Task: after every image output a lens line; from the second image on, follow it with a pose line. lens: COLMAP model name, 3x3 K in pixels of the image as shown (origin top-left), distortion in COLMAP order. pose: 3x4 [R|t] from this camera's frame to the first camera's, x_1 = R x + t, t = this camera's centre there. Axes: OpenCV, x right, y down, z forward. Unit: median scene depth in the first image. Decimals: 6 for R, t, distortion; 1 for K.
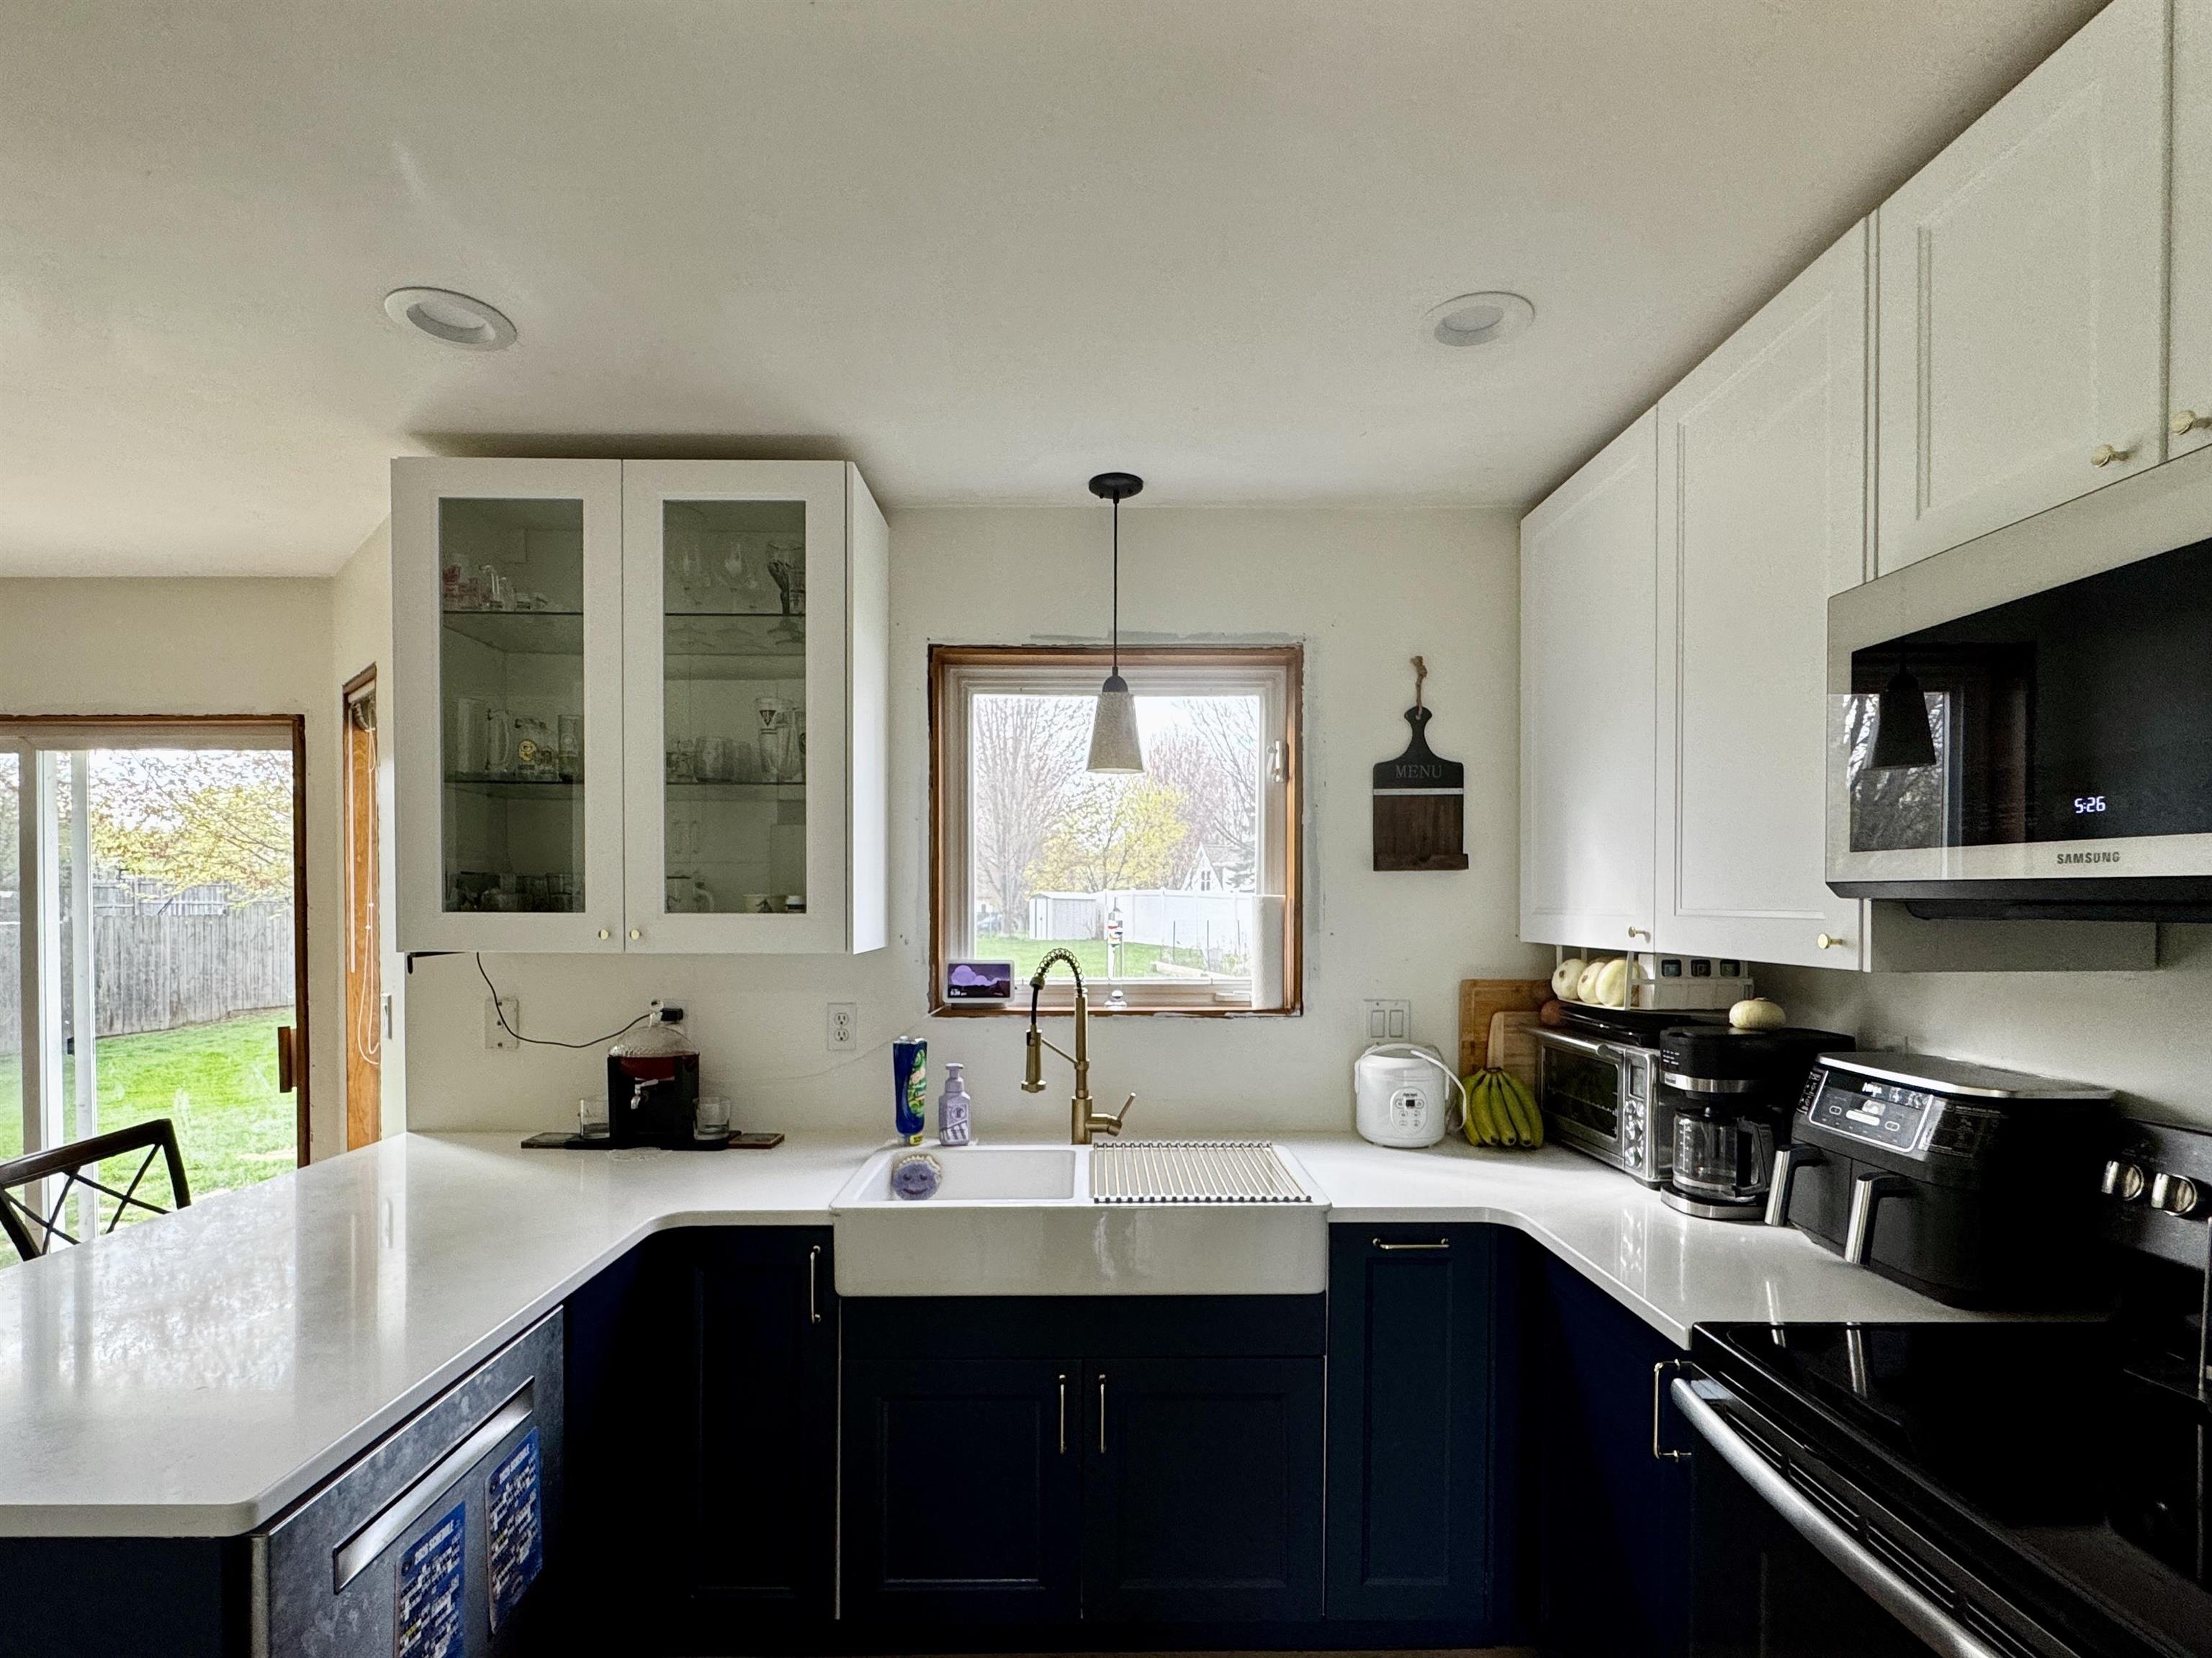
lens RADIAL K [[1058.8, 0, 1101.2], [0, 1058.8, 908.7], [0, 0, 1]] dist [-0.014542, 0.000033]
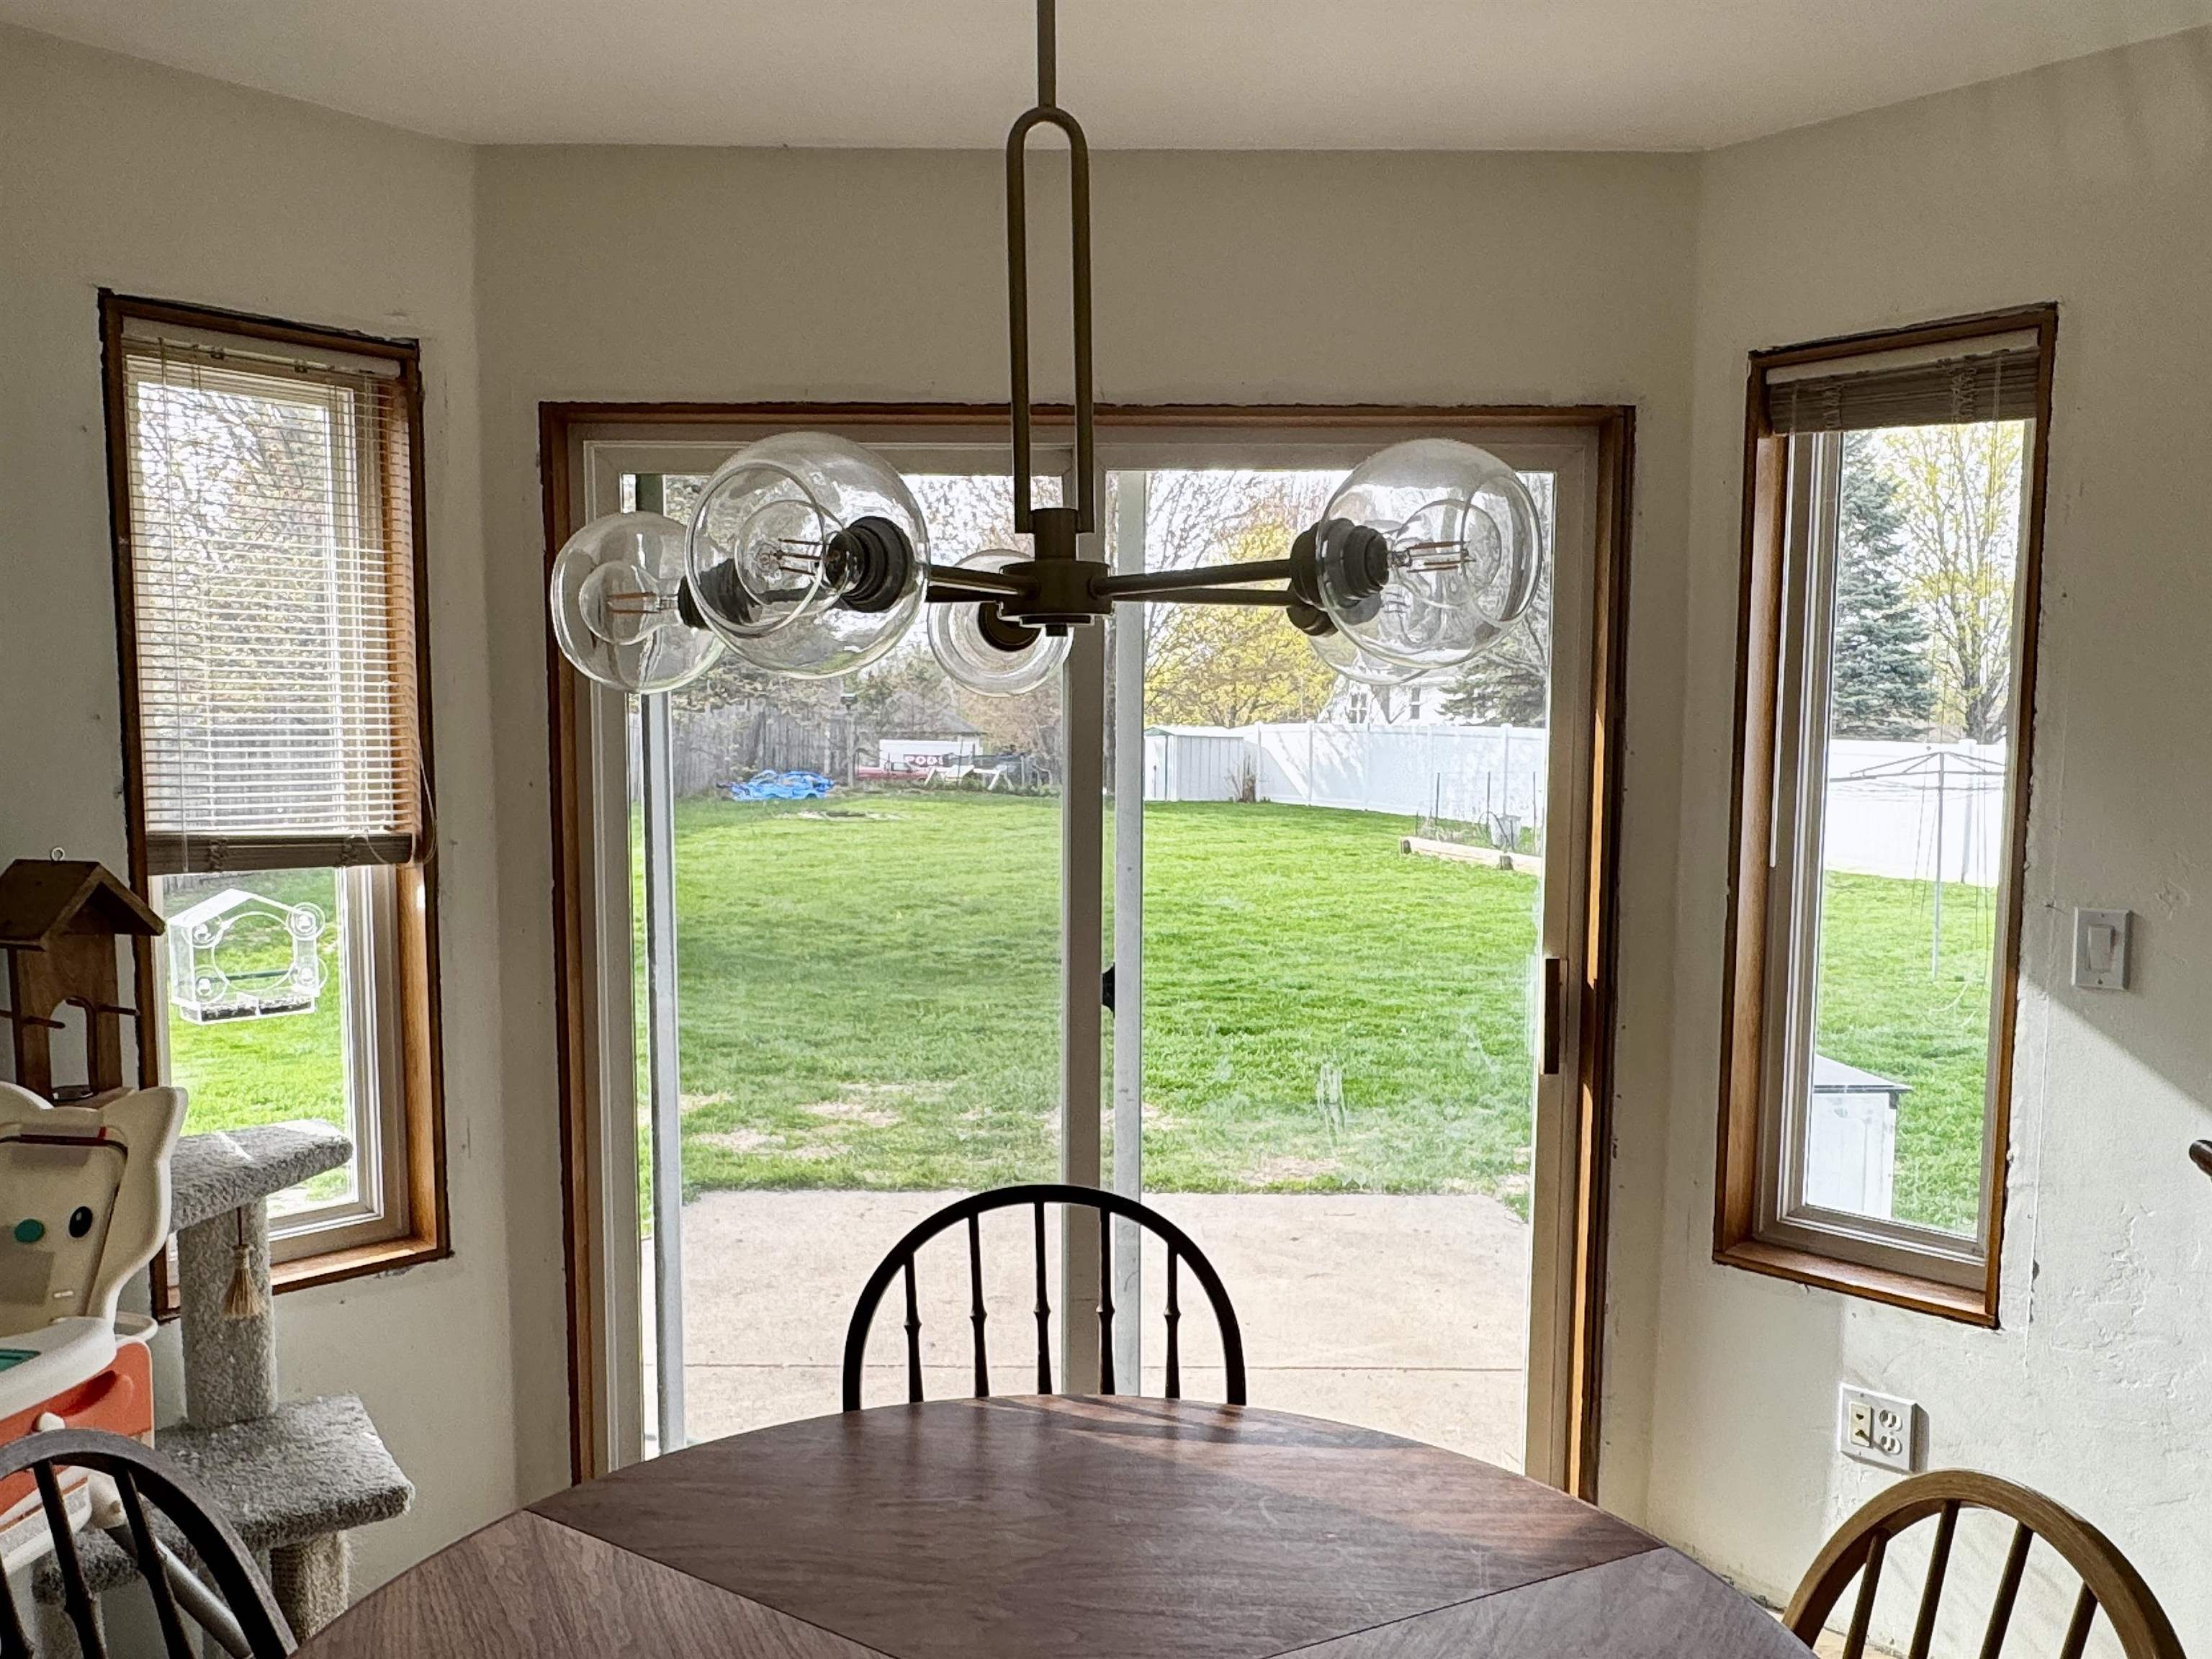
lens RADIAL K [[1642.2, 0, 1106.0], [0, 1642.2, 864.3], [0, 0, 1]] dist [-0.003114, -0.001410]
pose [[0.999798, 0.007259, -0.018728, -1.445864], [-0.005869, 0.997296, 0.073253, -0.006825], [0.019209, -0.073128, 0.997138, 0.153978]]
